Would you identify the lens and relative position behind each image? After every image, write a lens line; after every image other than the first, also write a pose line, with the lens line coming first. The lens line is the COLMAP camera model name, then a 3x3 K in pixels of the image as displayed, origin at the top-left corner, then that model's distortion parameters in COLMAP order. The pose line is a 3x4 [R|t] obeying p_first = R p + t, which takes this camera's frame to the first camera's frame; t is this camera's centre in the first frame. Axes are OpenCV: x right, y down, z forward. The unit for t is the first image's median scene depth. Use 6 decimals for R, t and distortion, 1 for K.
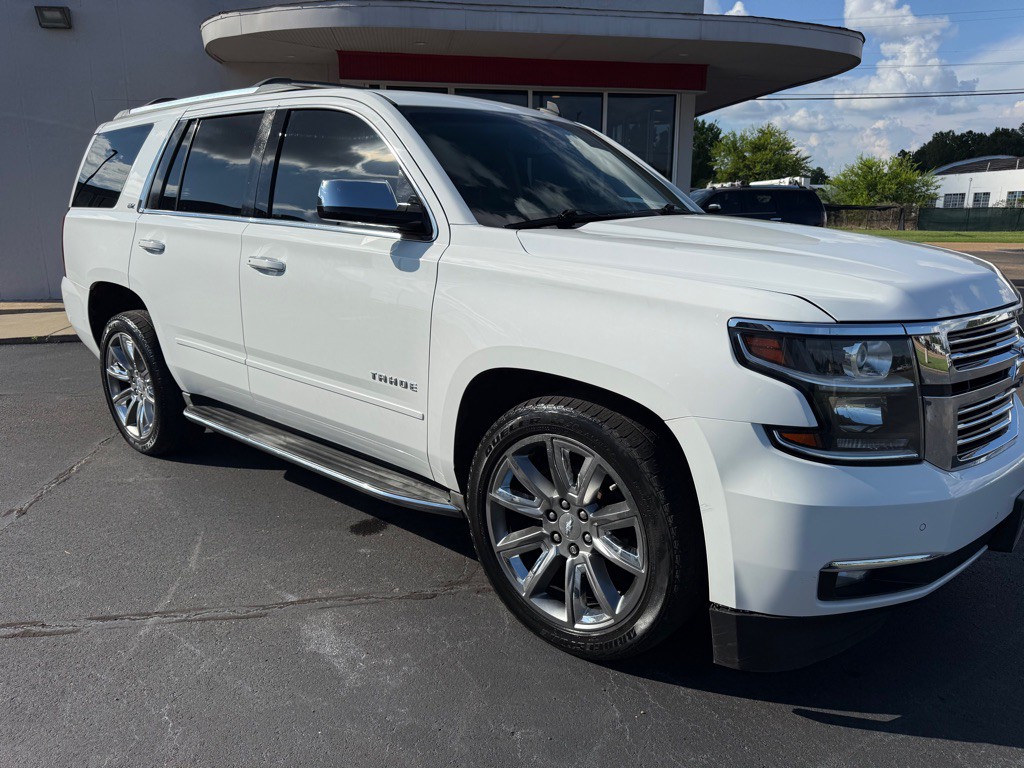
lens RADIAL K [[748.3, 0, 511.7], [0, 748.3, 386.4], [0, 0, 1]] dist [0.008963, -0.005589]
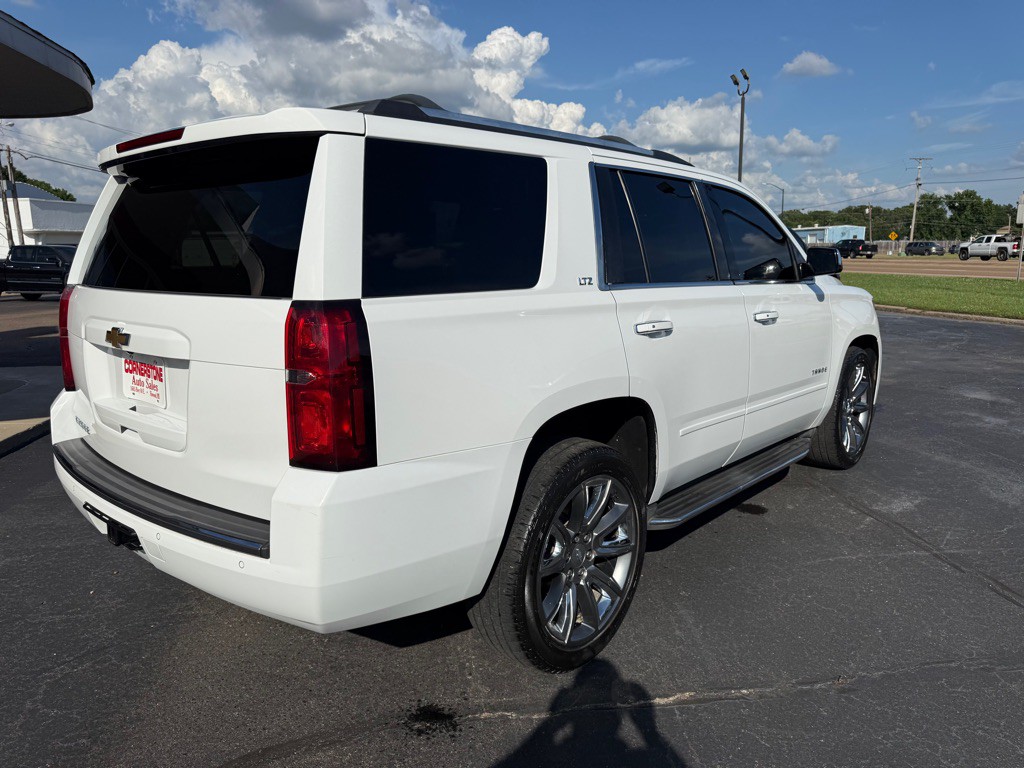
lens RADIAL K [[731.8, 0, 518.9], [0, 731.8, 385.7], [0, 0, 1]] dist [0.006756, -0.004895]
pose [[0.014930, -0.188683, 0.981925, -1.670847], [0.248055, 0.952033, 0.179167, -0.407143], [-0.968631, 0.240897, 0.061018, 1.497739]]
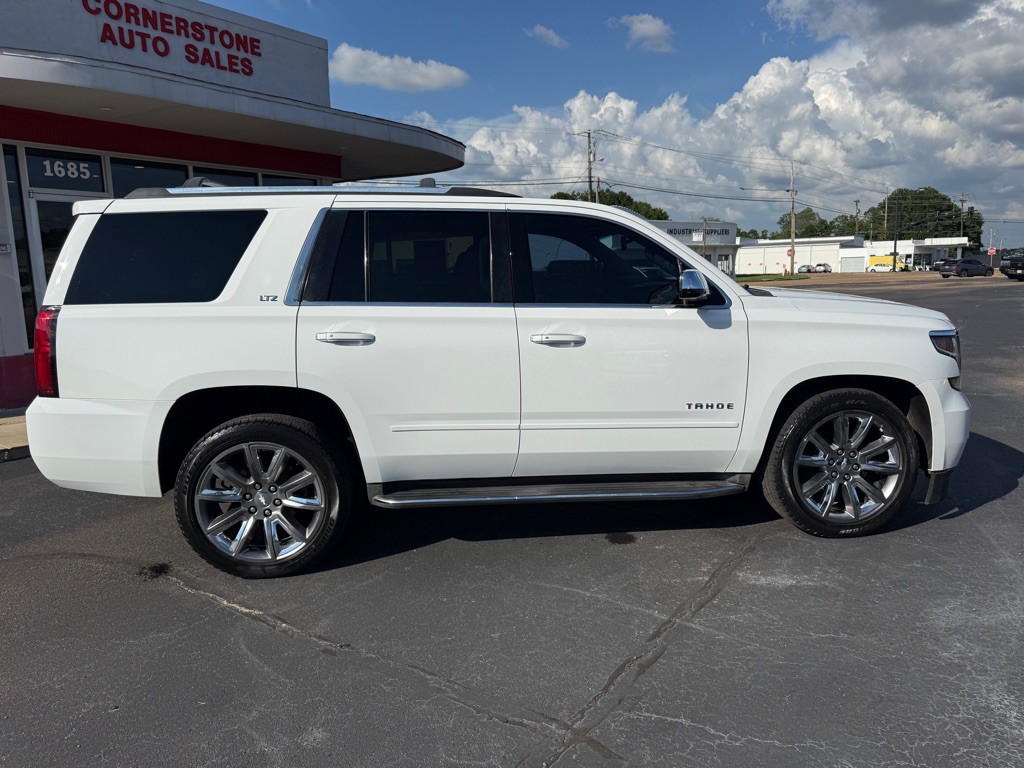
lens RADIAL K [[731.8, 0, 518.9], [0, 731.8, 385.7], [0, 0, 1]] dist [0.006756, -0.004895]
pose [[0.689572, -0.135996, 0.711334, -1.360272], [0.194792, 0.980844, -0.001310, -0.110589], [-0.697529, 0.139466, 0.702853, 0.262050]]
